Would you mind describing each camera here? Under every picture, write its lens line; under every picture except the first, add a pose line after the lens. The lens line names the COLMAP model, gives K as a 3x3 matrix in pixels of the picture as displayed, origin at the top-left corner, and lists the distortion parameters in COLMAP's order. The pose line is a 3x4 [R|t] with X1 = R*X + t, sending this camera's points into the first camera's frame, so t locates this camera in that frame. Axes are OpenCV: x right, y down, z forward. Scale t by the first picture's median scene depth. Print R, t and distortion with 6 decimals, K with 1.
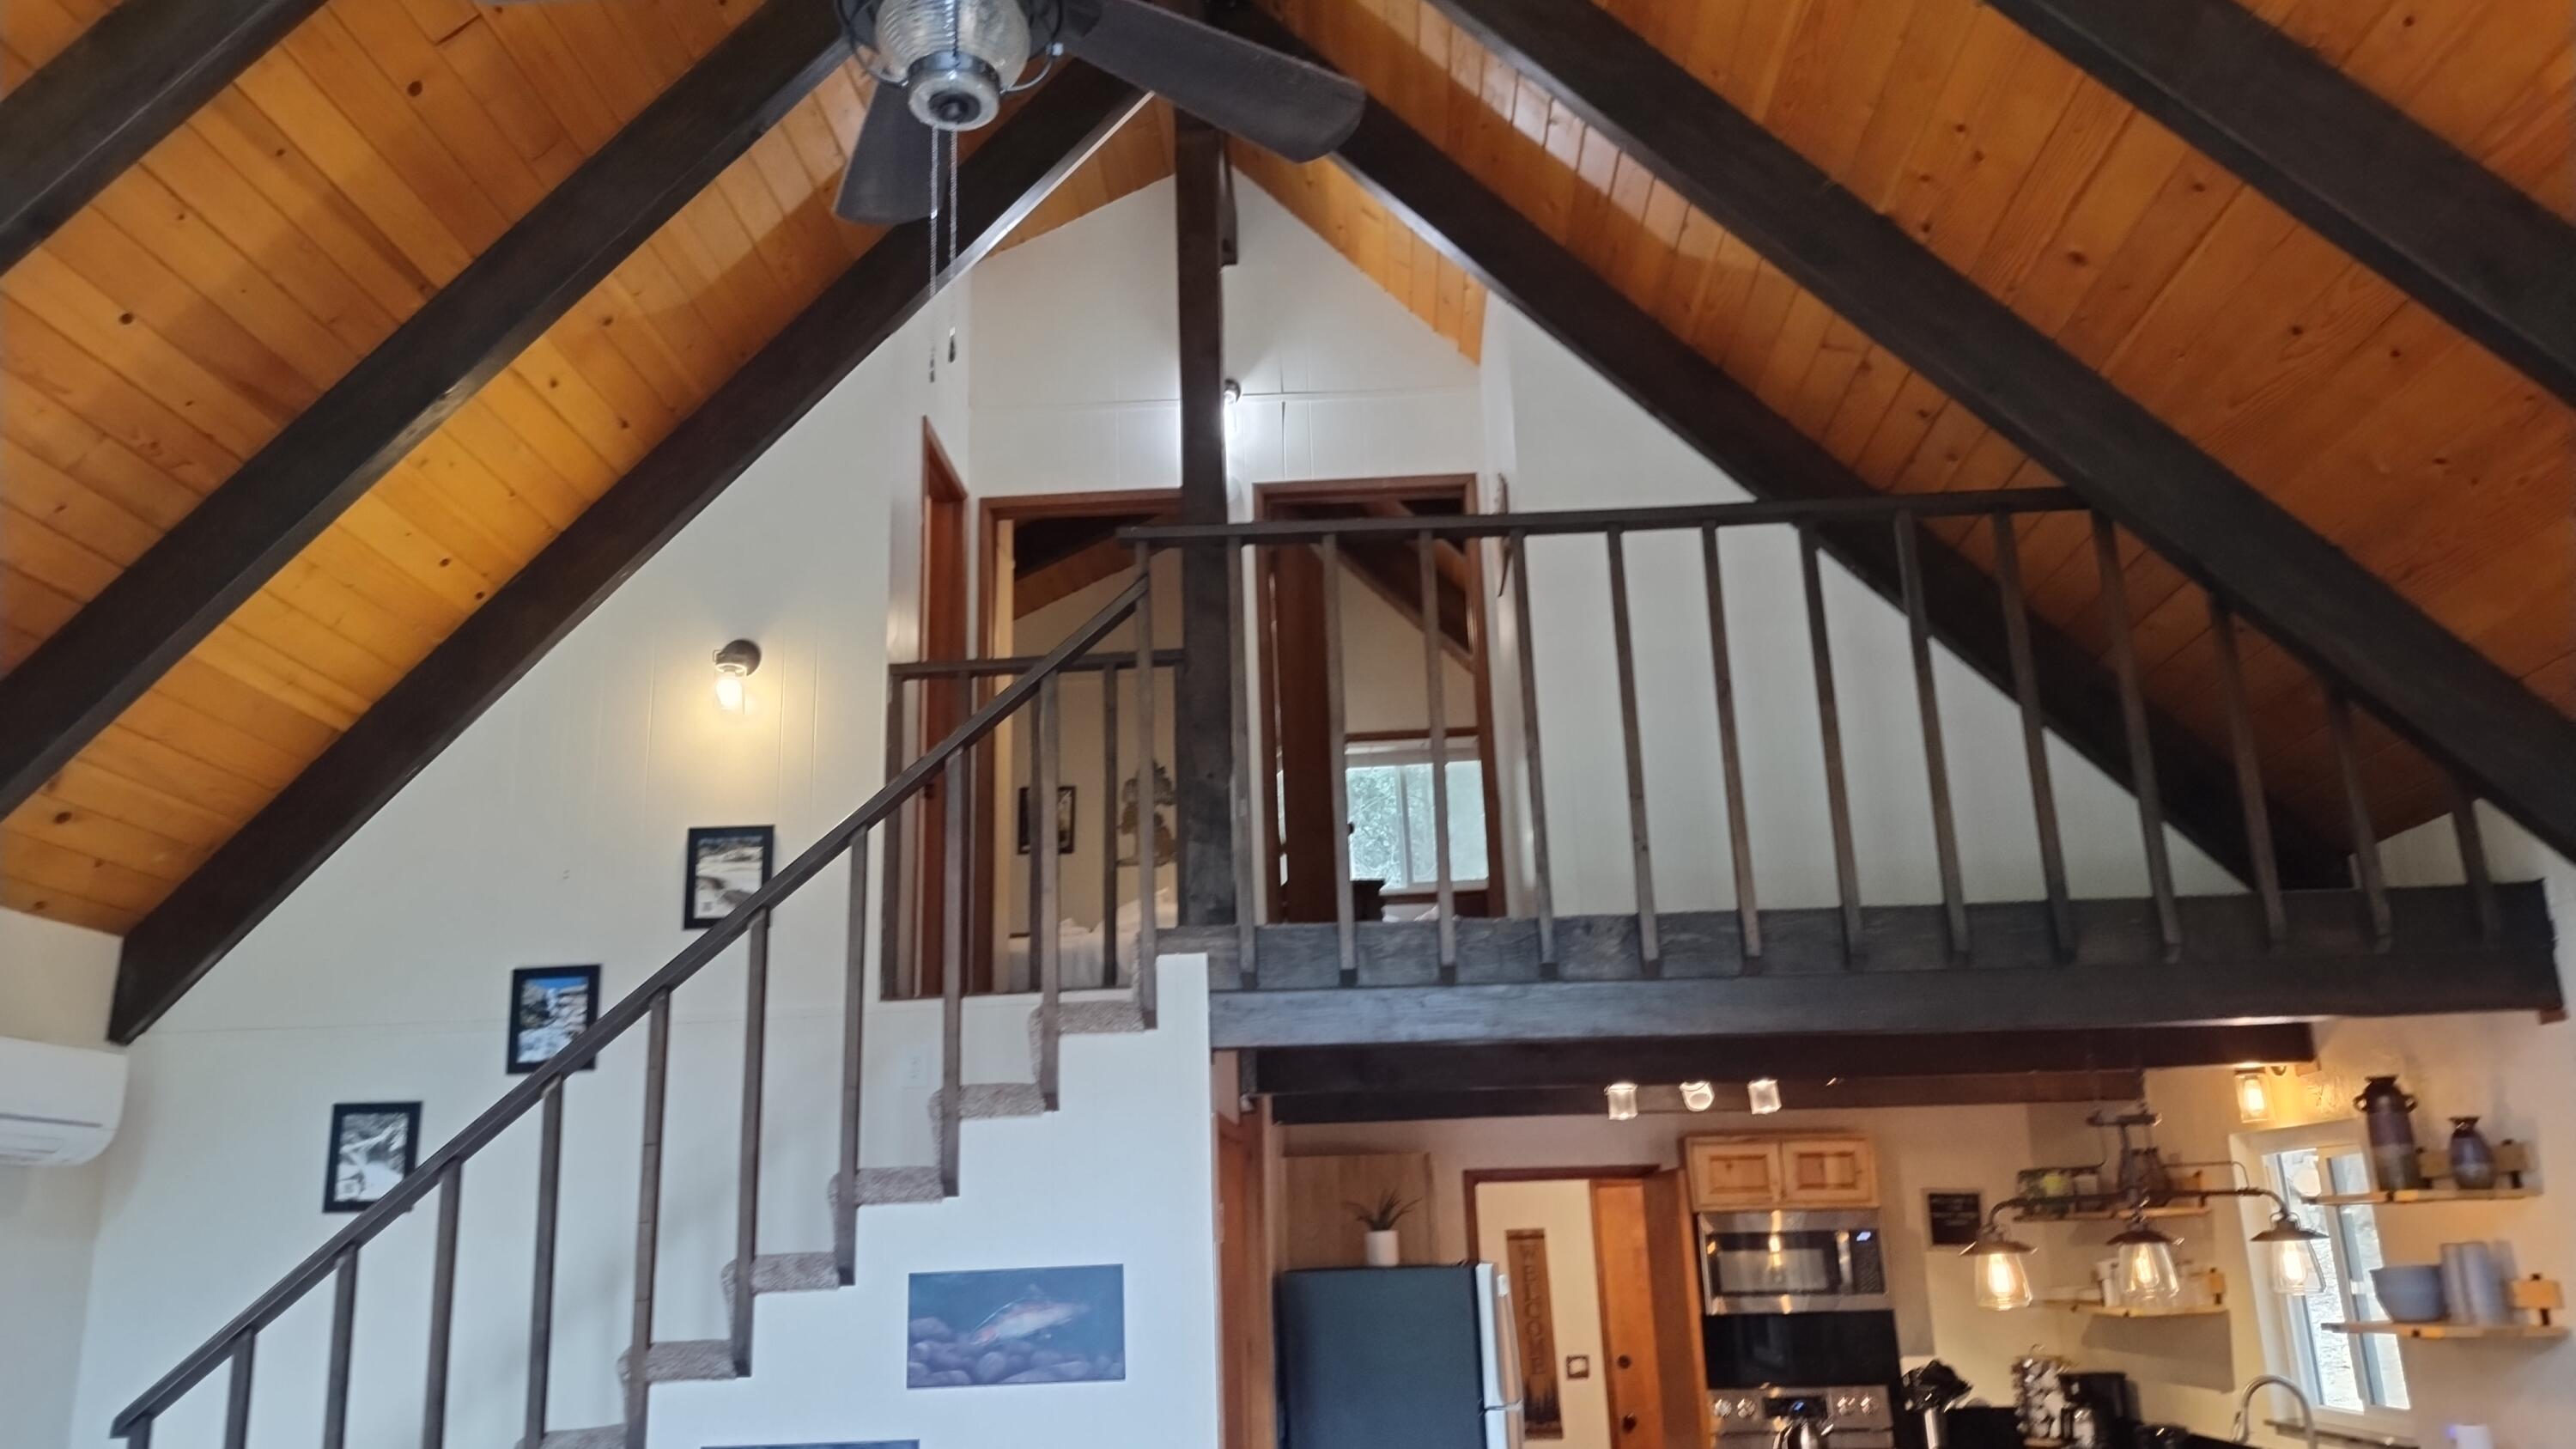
lens RADIAL K [[1896.7, 0, 1287.4], [0, 1896.7, 765.3], [0, 0, 1]] dist [0.078306, -0.113283]
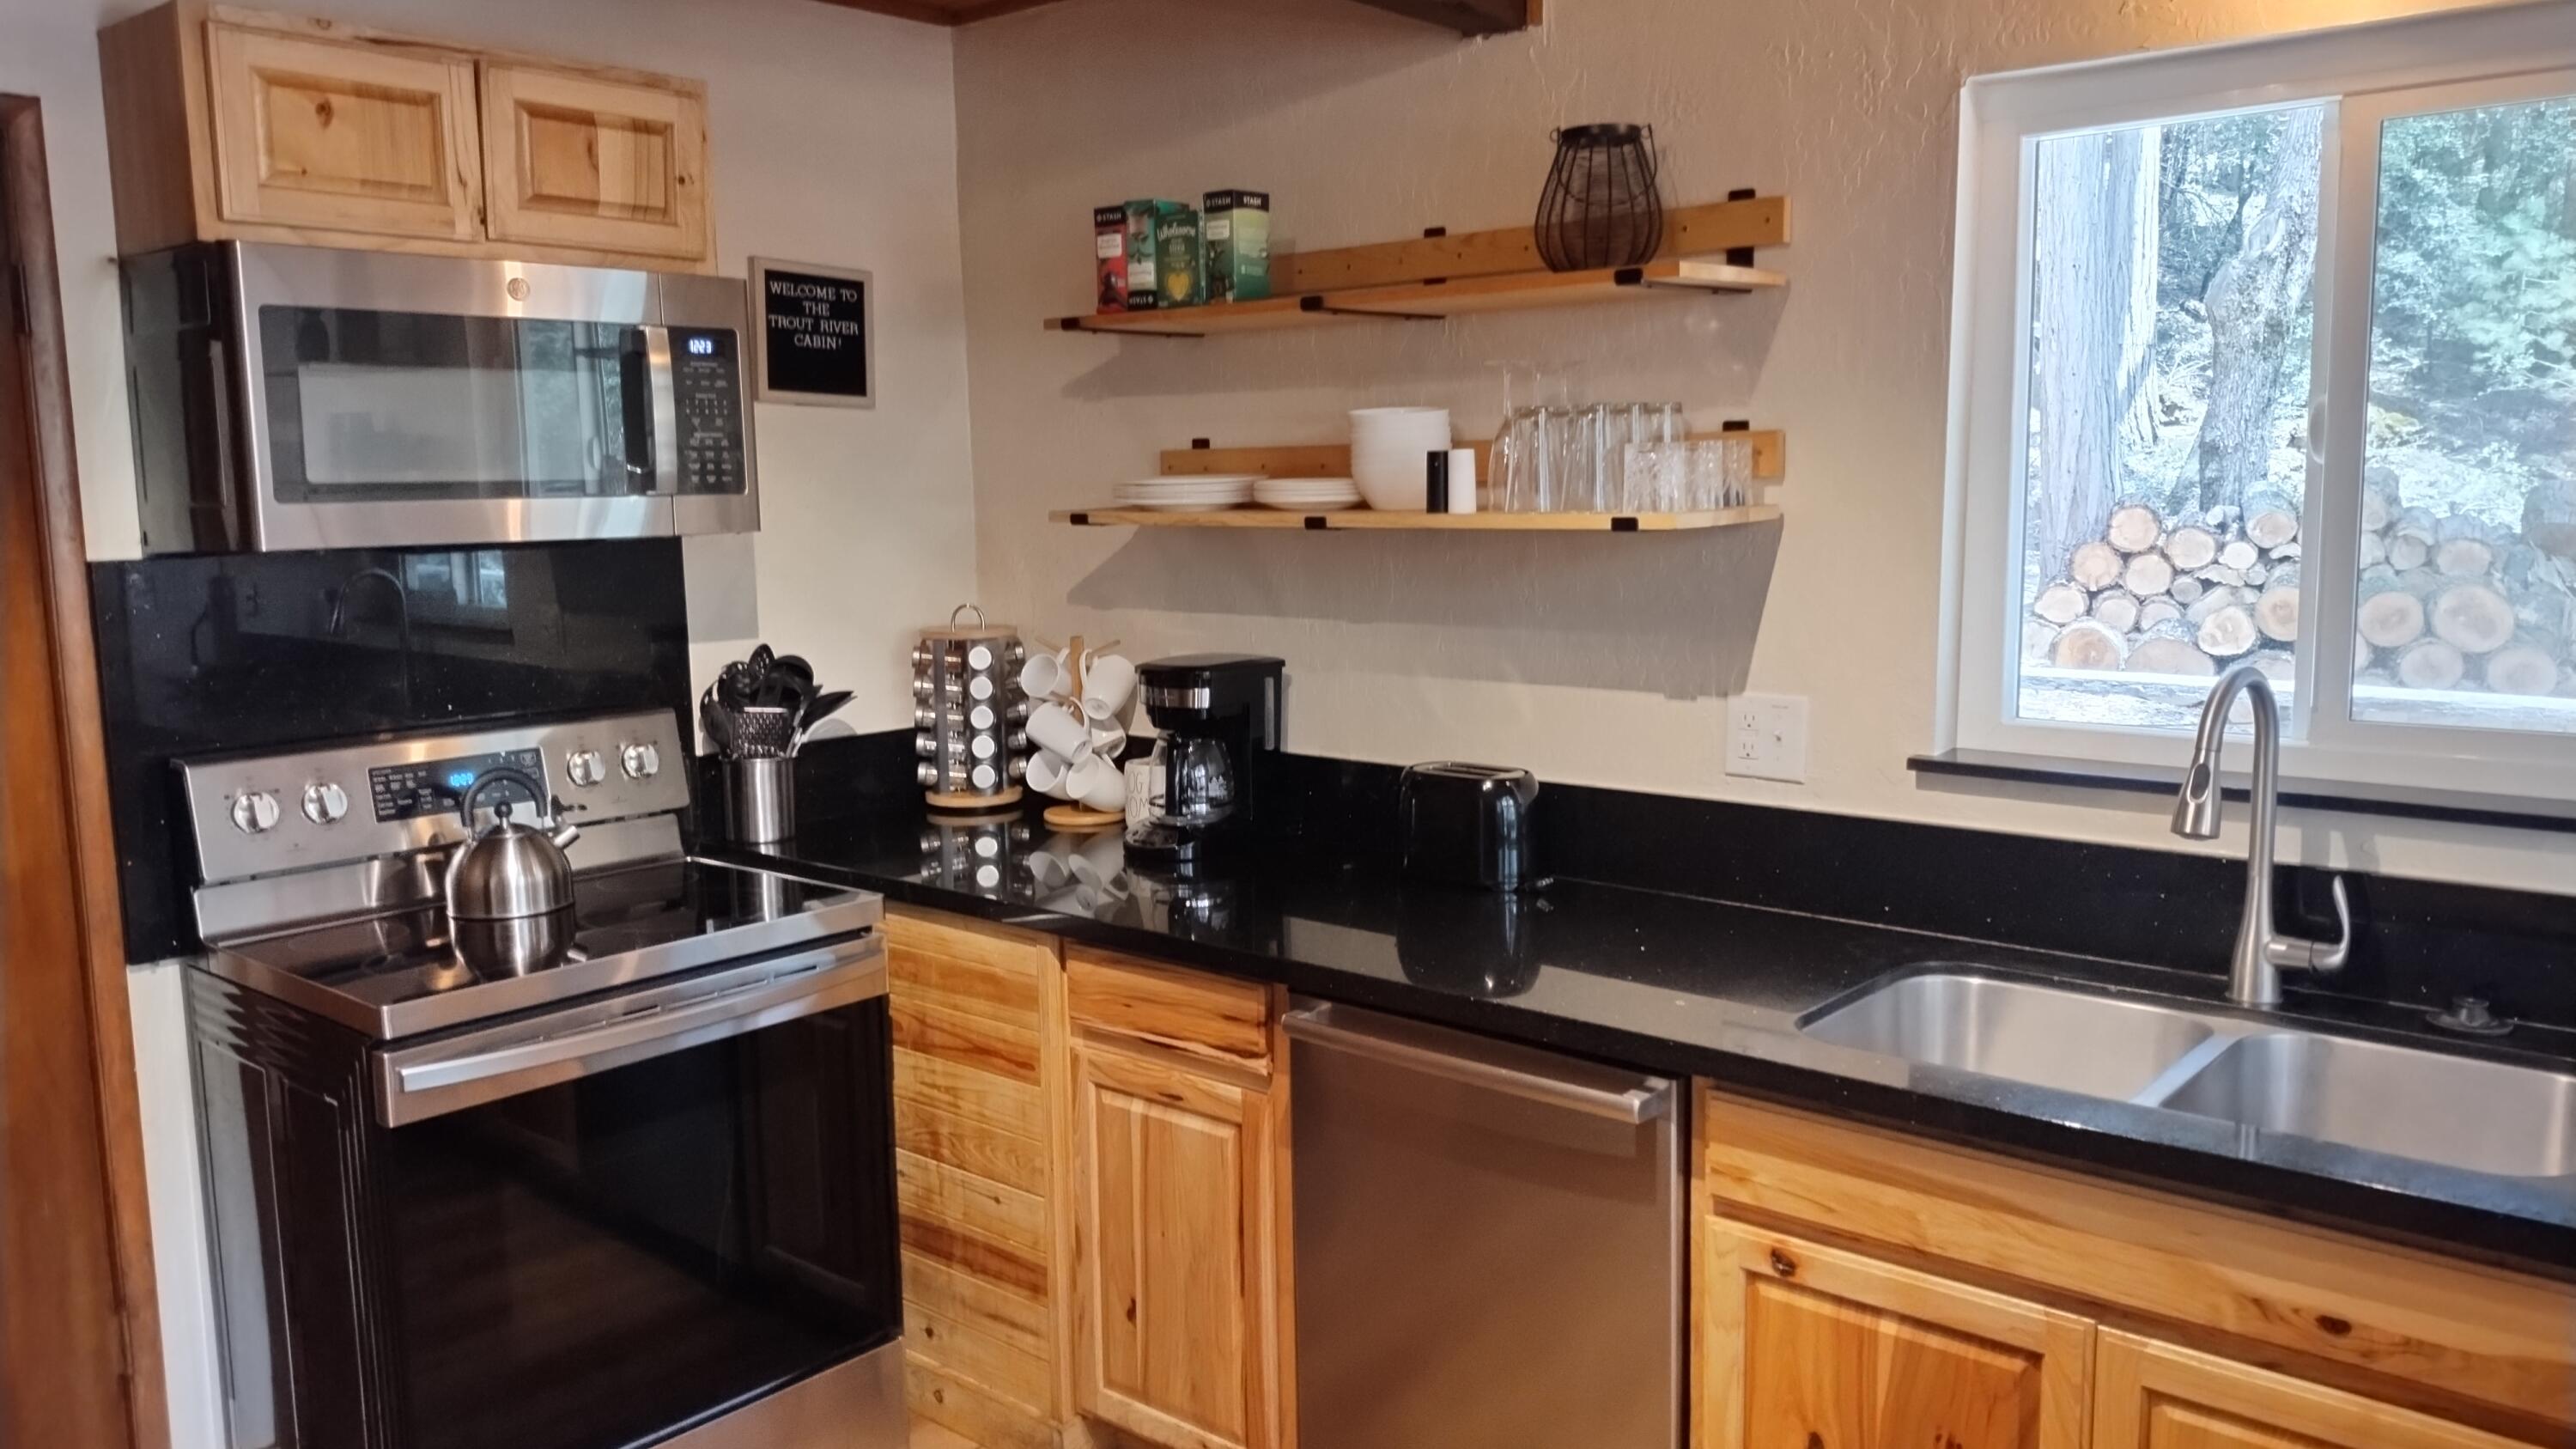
lens RADIAL K [[1896.7, 0, 1277.4], [0, 1896.7, 712.4], [0, 0, 1]] dist [0.078306, -0.113283]
pose [[0.617920, -0.075960, 0.782563, 0.085896], [-0.201933, 0.946602, 0.251331, 0.239168], [-0.759867, -0.313328, 0.569585, 0.823121]]
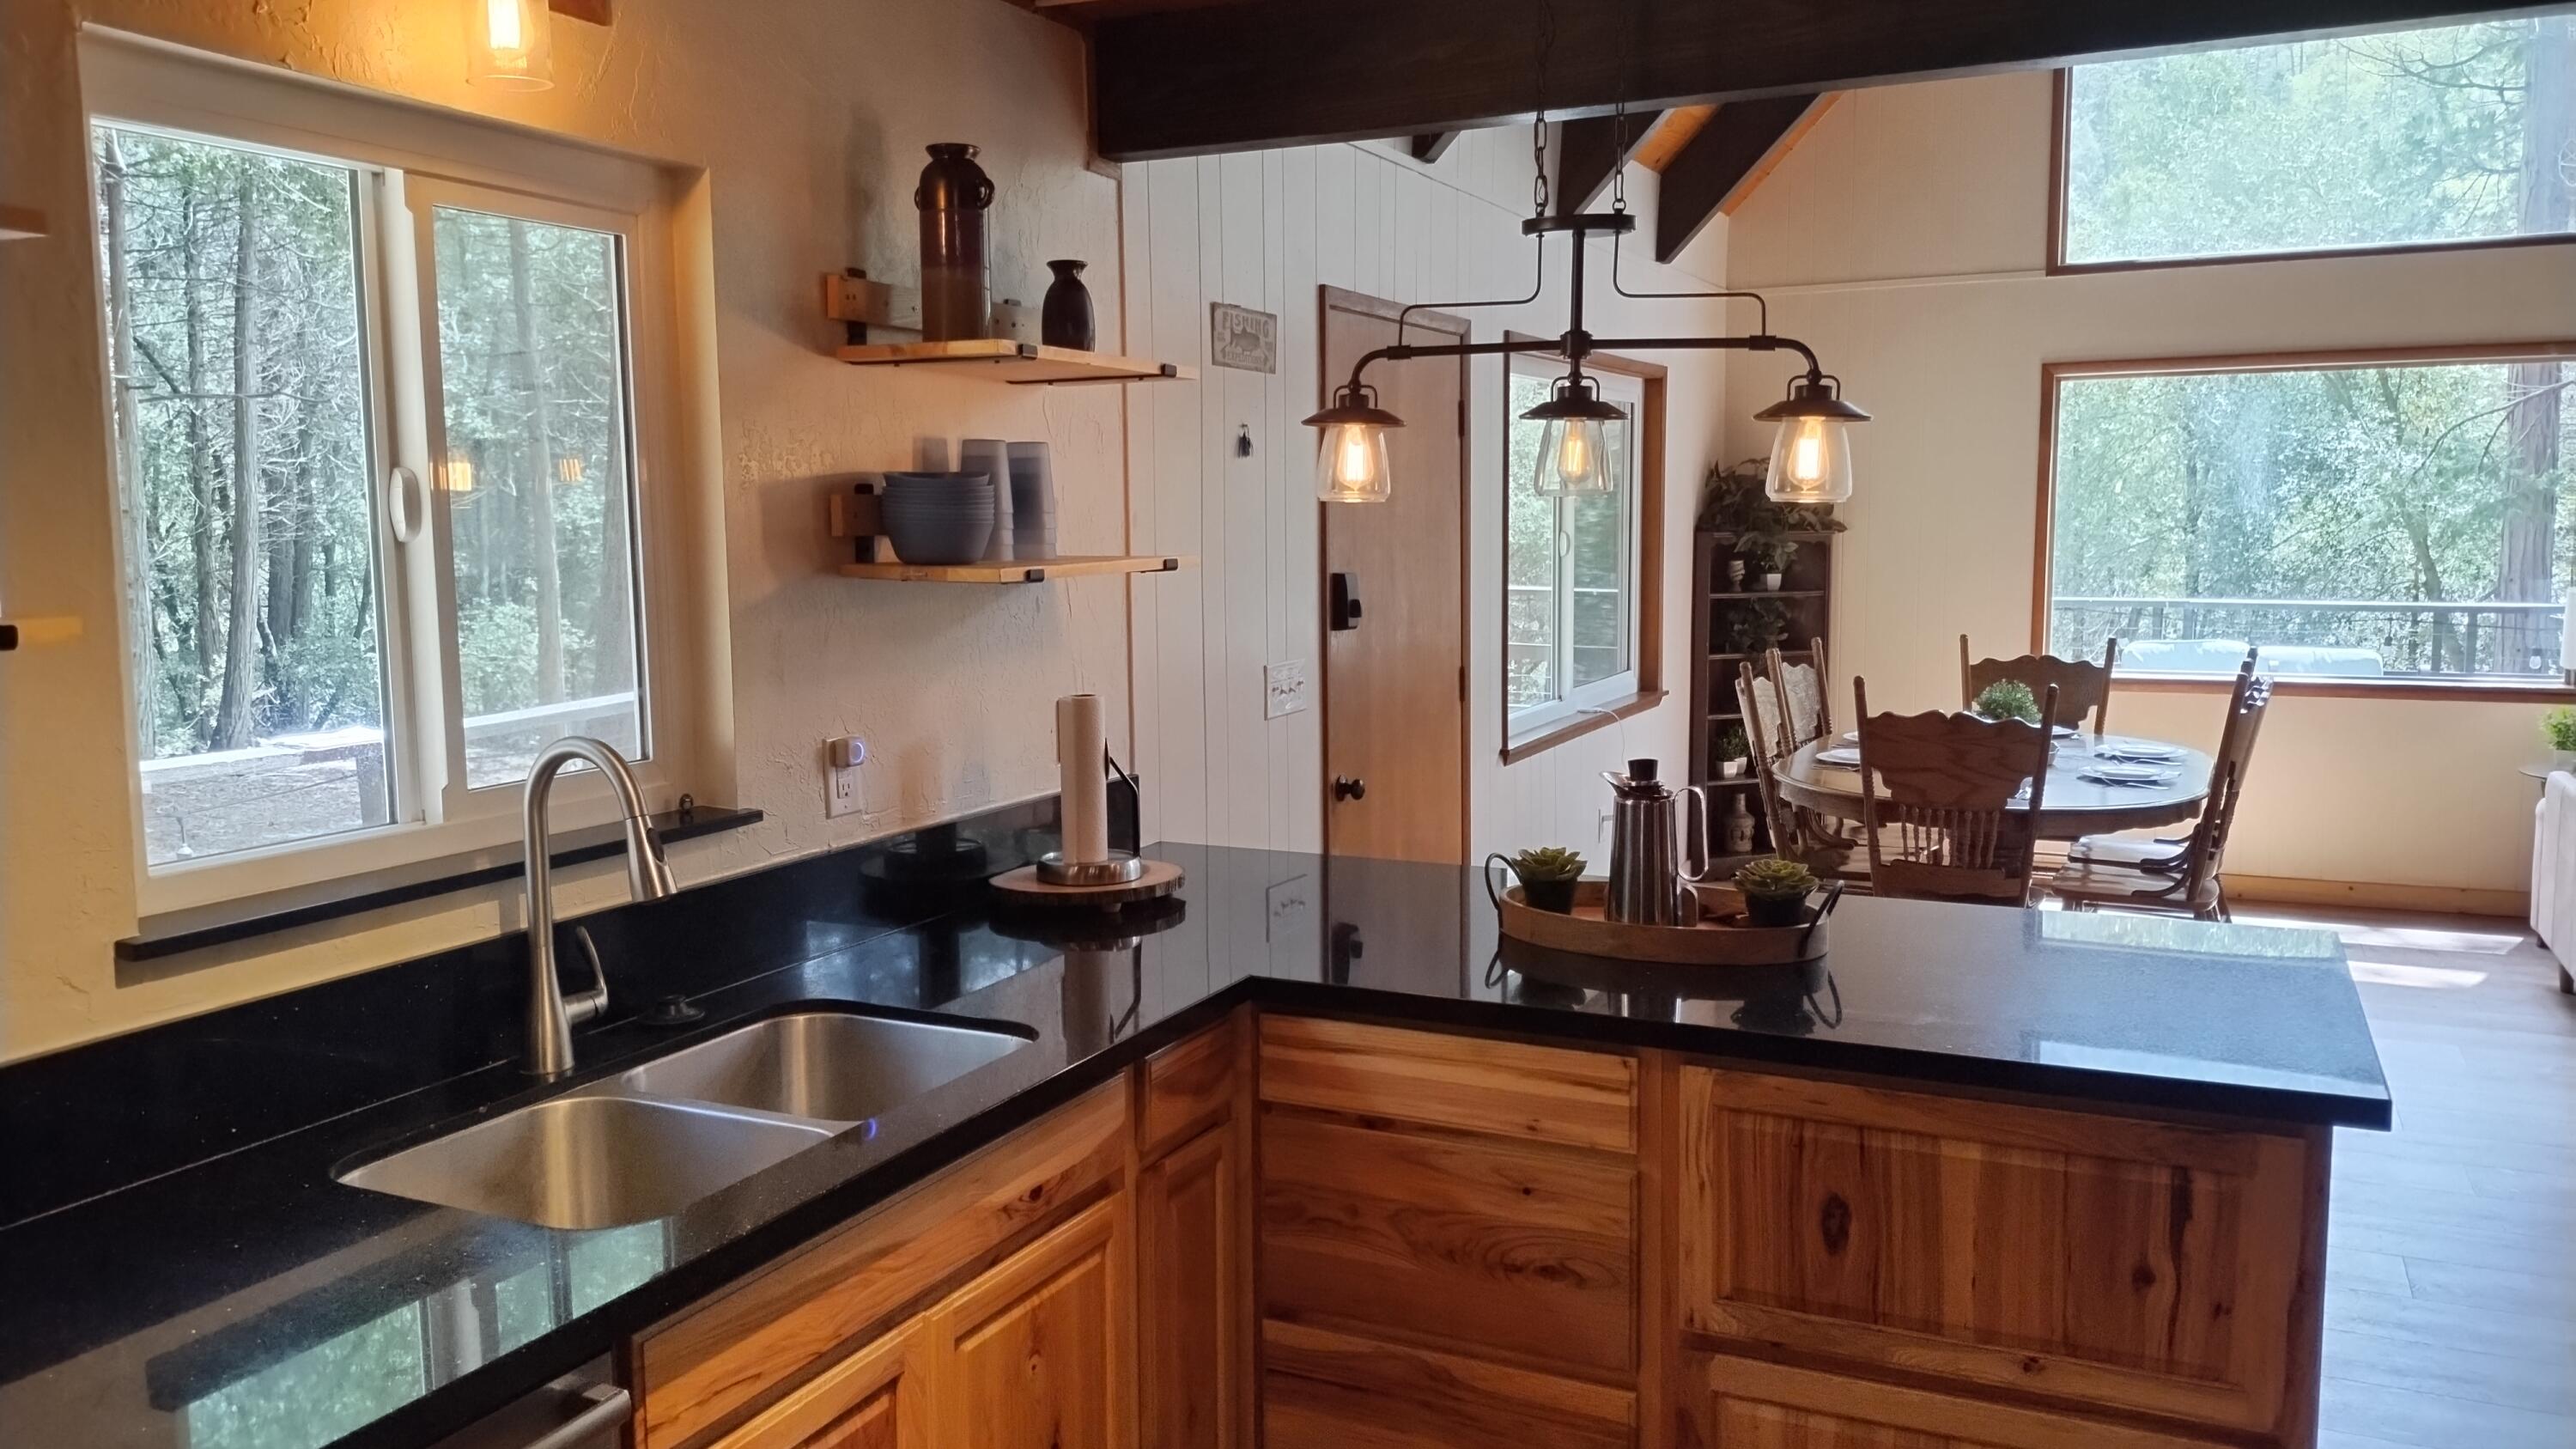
lens RADIAL K [[1896.7, 0, 1293.5], [0, 1896.7, 713.4], [0, 0, 1]] dist [0.078306, -0.113283]
pose [[-0.926847, -0.000431, 0.375438, 0.187709], [-0.057359, 0.988422, -0.140469, 0.305506], [-0.371031, -0.151728, -0.916141, 1.103578]]
